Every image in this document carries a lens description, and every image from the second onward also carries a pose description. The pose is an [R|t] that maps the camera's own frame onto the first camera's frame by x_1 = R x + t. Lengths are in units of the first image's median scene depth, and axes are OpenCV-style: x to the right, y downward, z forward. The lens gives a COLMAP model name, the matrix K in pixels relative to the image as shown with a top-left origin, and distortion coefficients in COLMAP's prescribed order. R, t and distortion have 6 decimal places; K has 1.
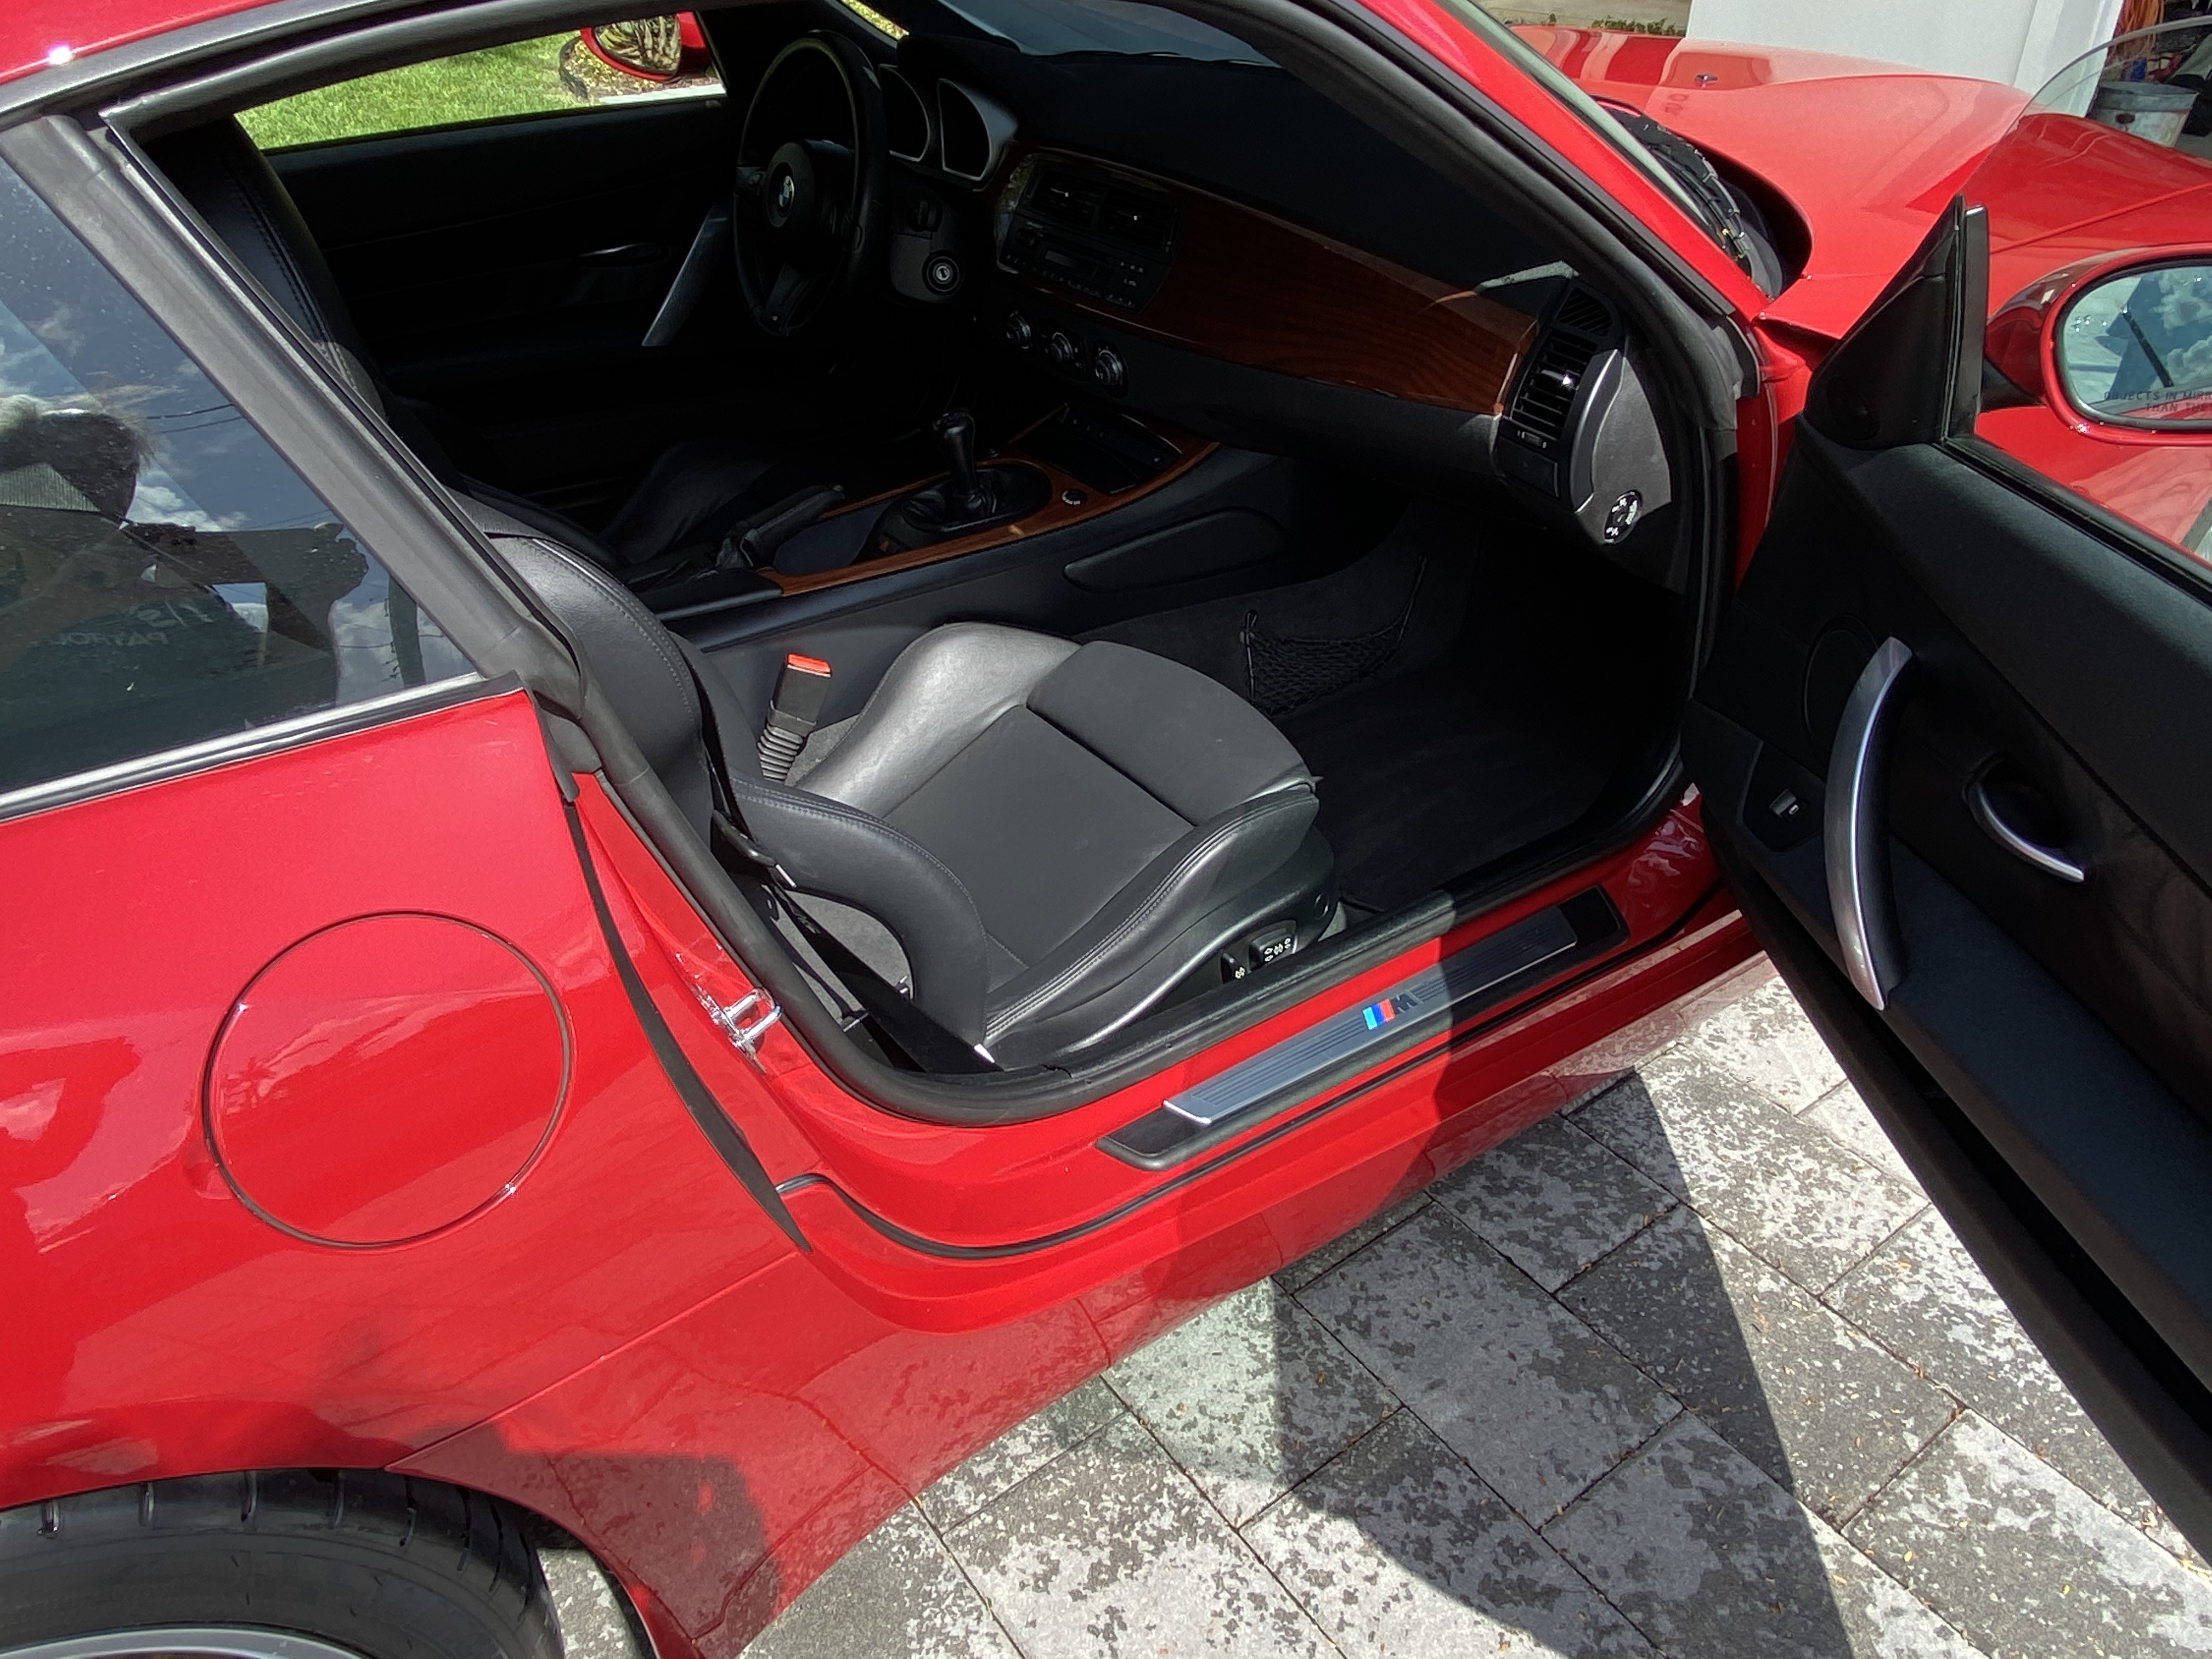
lens RADIAL K [[1563.0, 0, 1101.9], [0, 1563.0, 833.6], [0, 0, 1]] dist [0.061447, -0.063497]
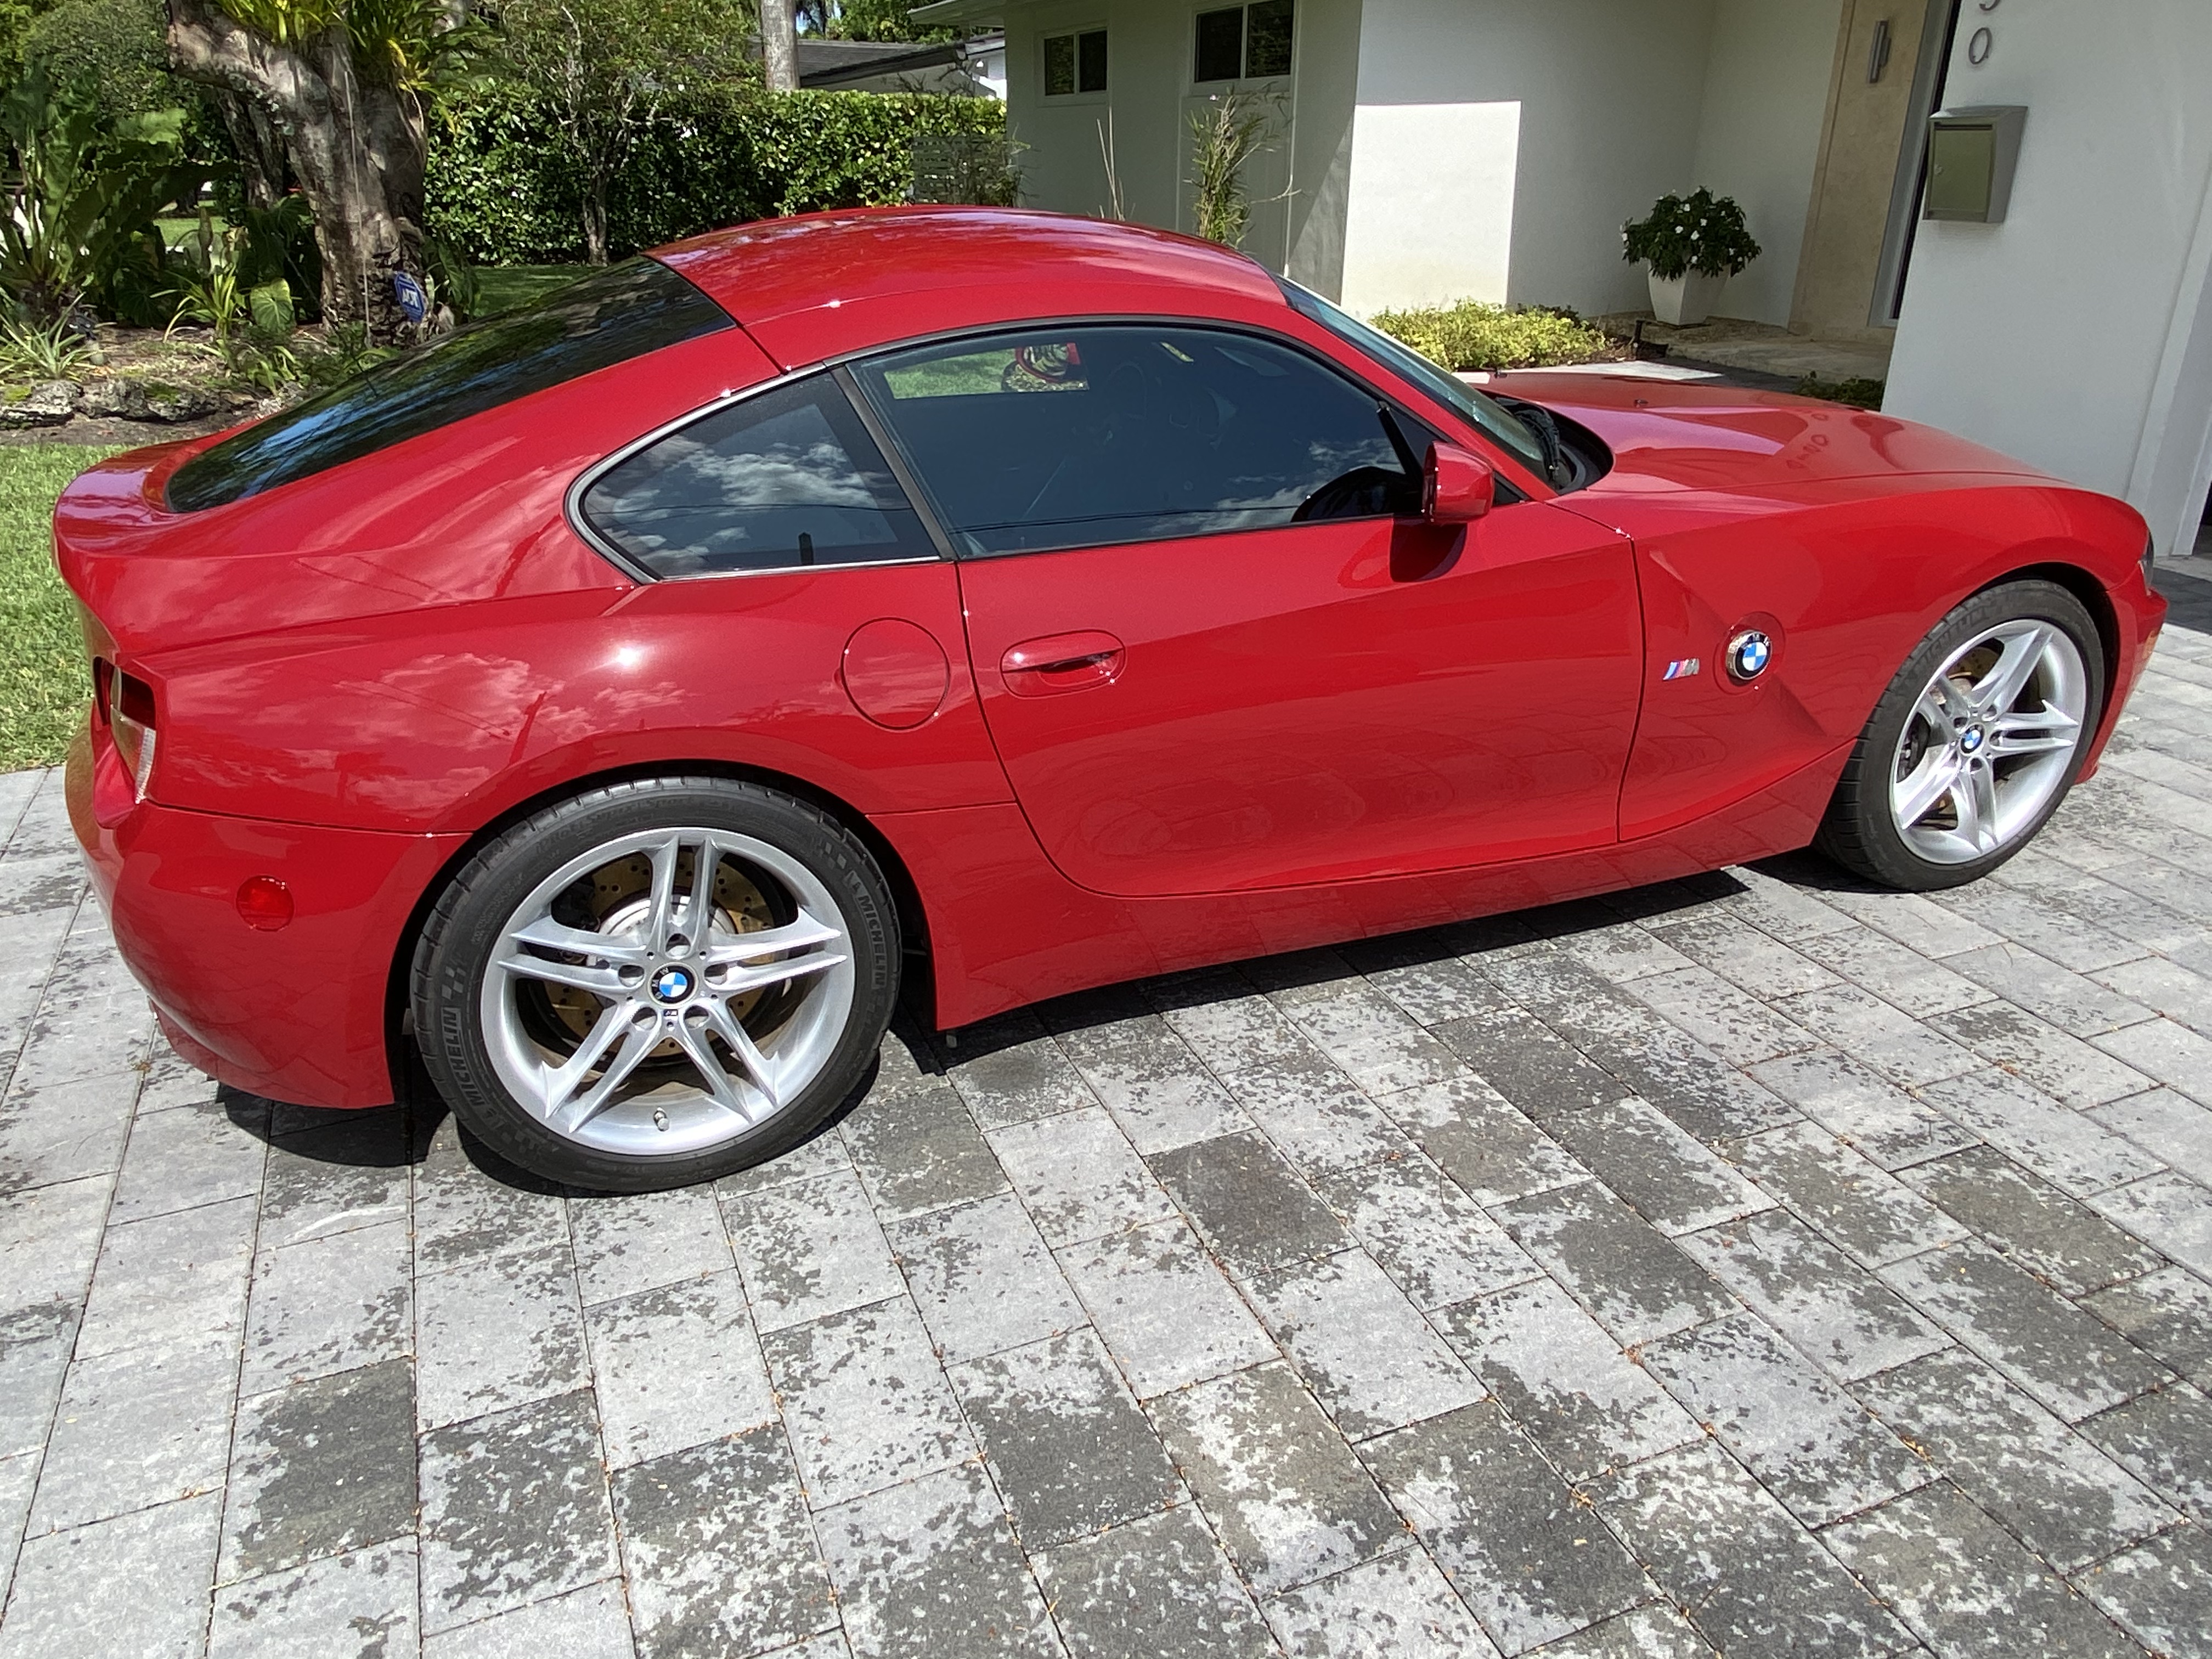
lens RADIAL K [[1563.0, 0, 1092.9], [0, 1563.0, 834.2], [0, 0, 1]] dist [0.061447, -0.063497]
pose [[0.969421, 0.106400, -0.221138, 0.317020], [-0.144457, 0.975871, -0.163729, 0.461262], [0.198381, 0.190667, 0.961401, -0.899294]]
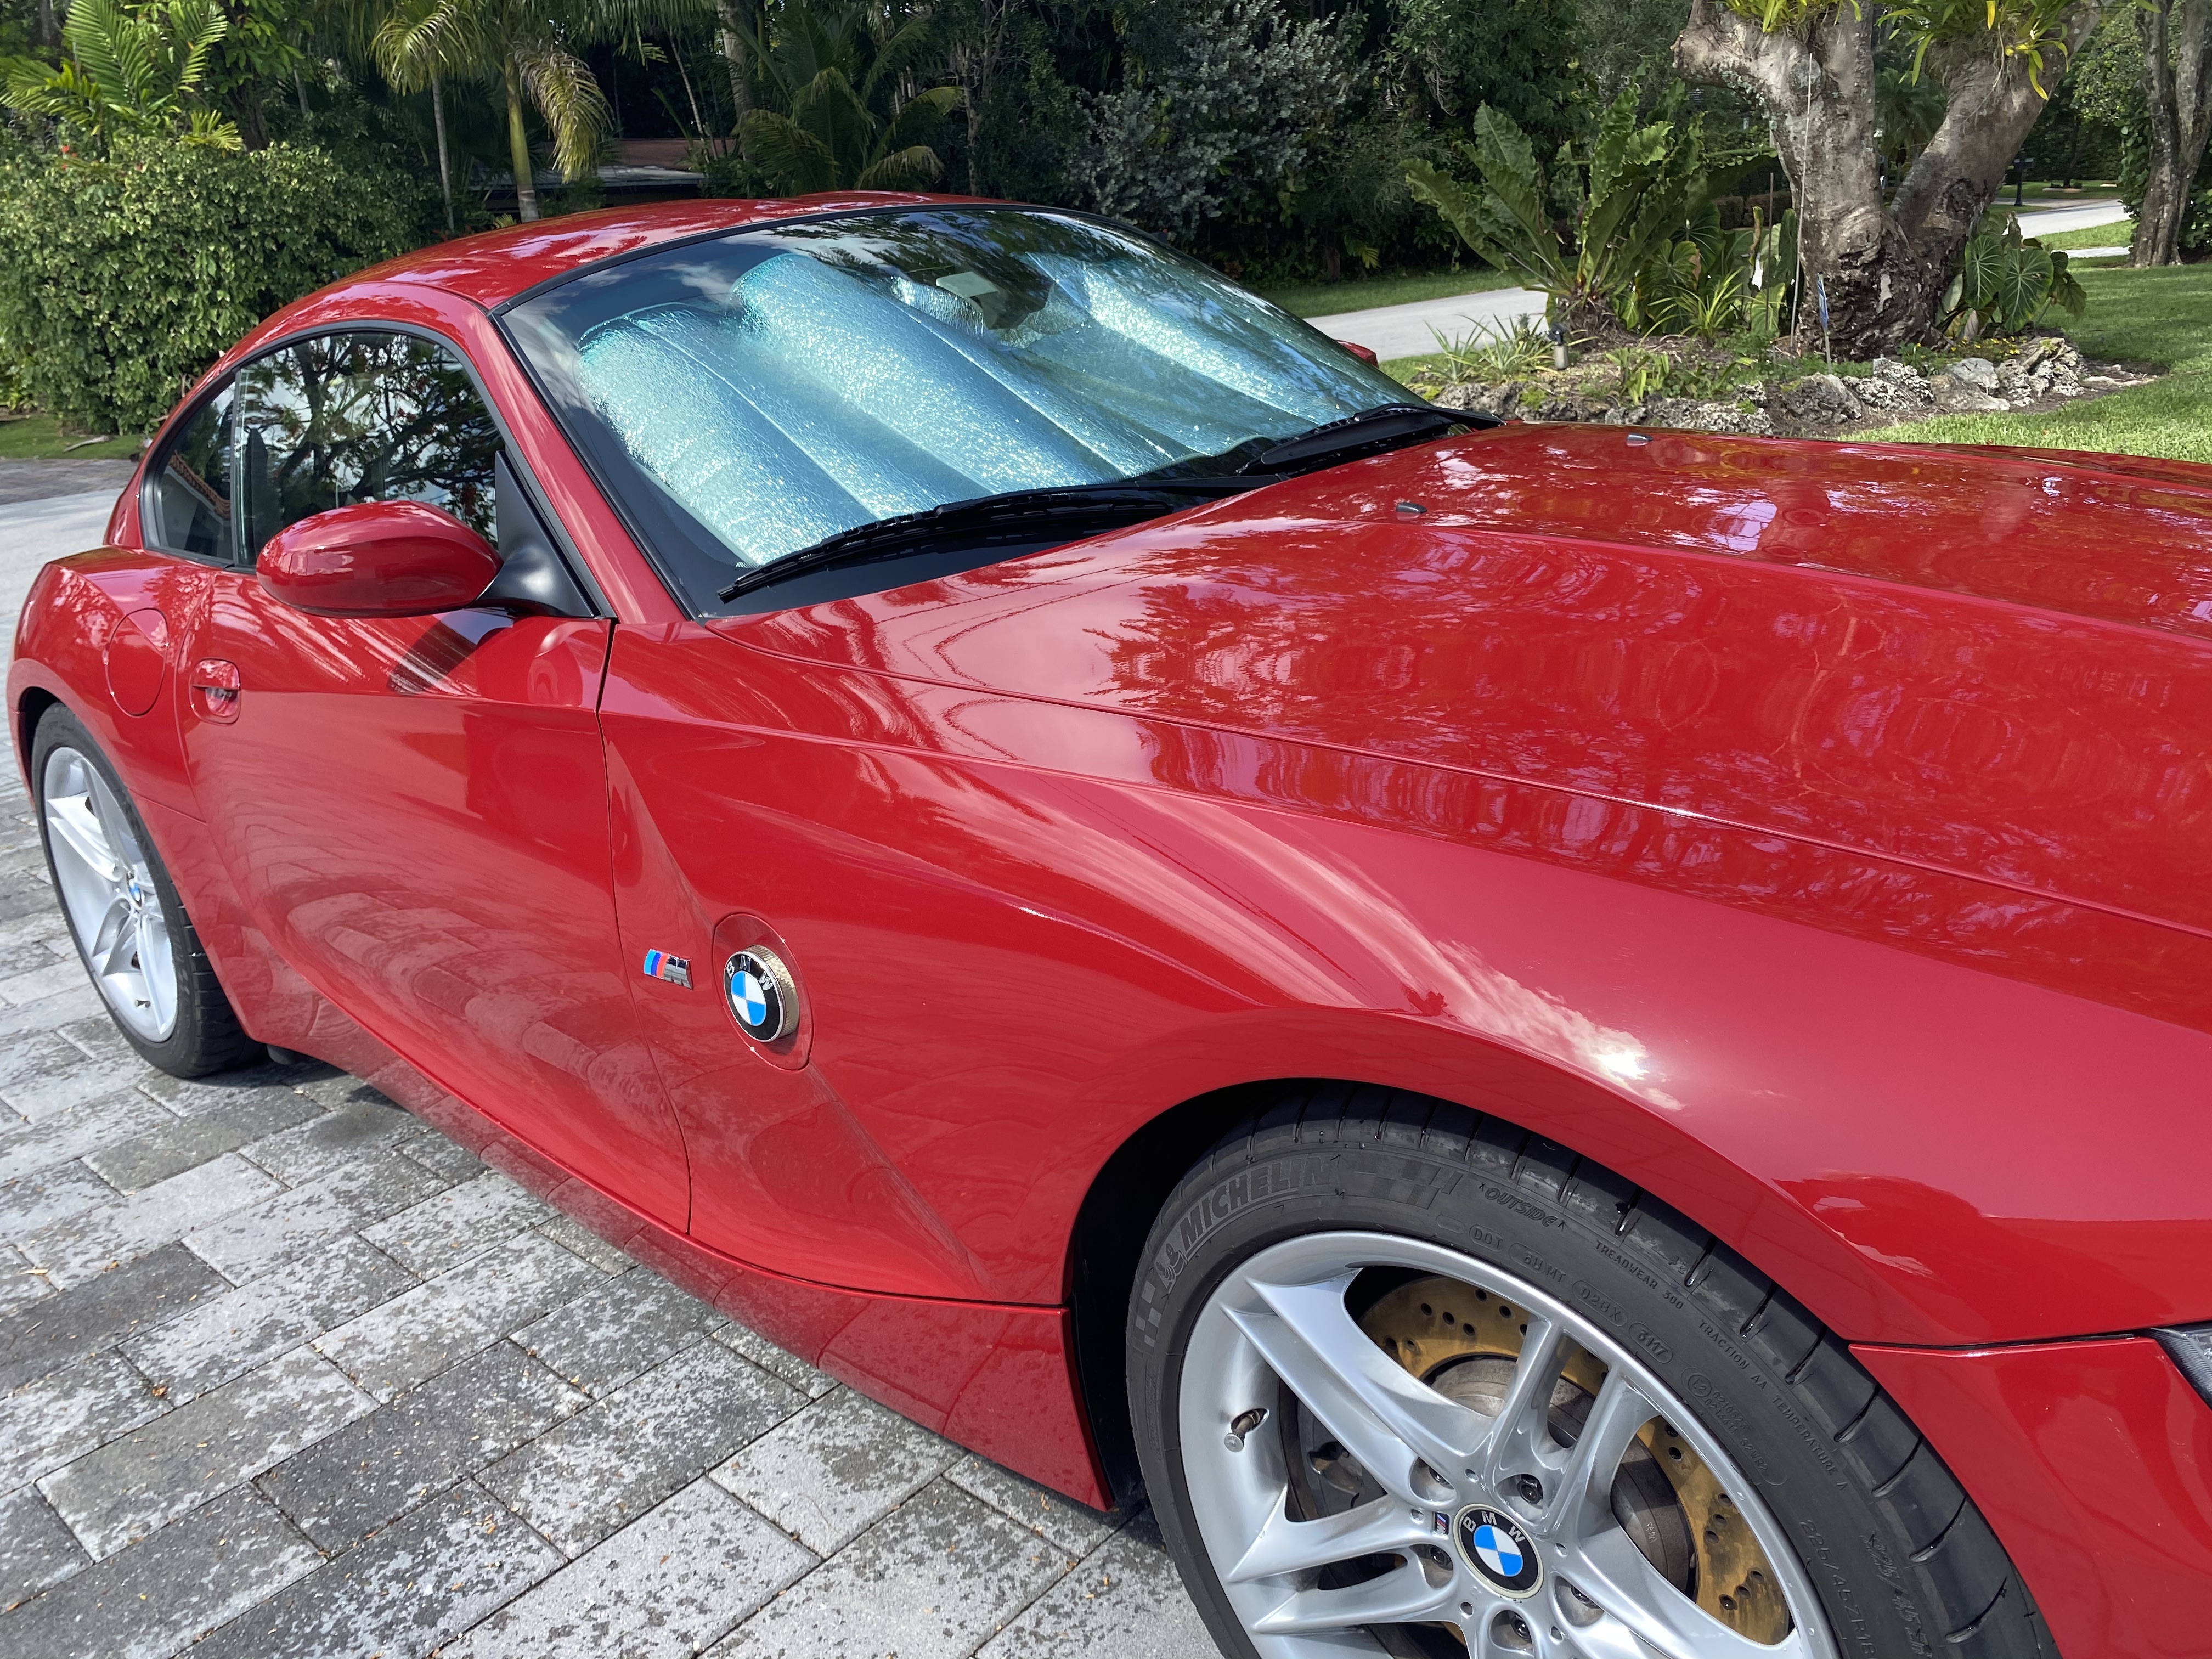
lens RADIAL K [[1730.2, 0, 1094.7], [0, 1730.2, 831.3], [0, 0, 1]] dist [-0.034330, 0.054293]
pose [[0.174644, 0.302663, -0.936960, 1.625120], [-0.472271, 0.860730, 0.190010, -0.557256], [0.863979, 0.409315, 0.293261, 0.915007]]
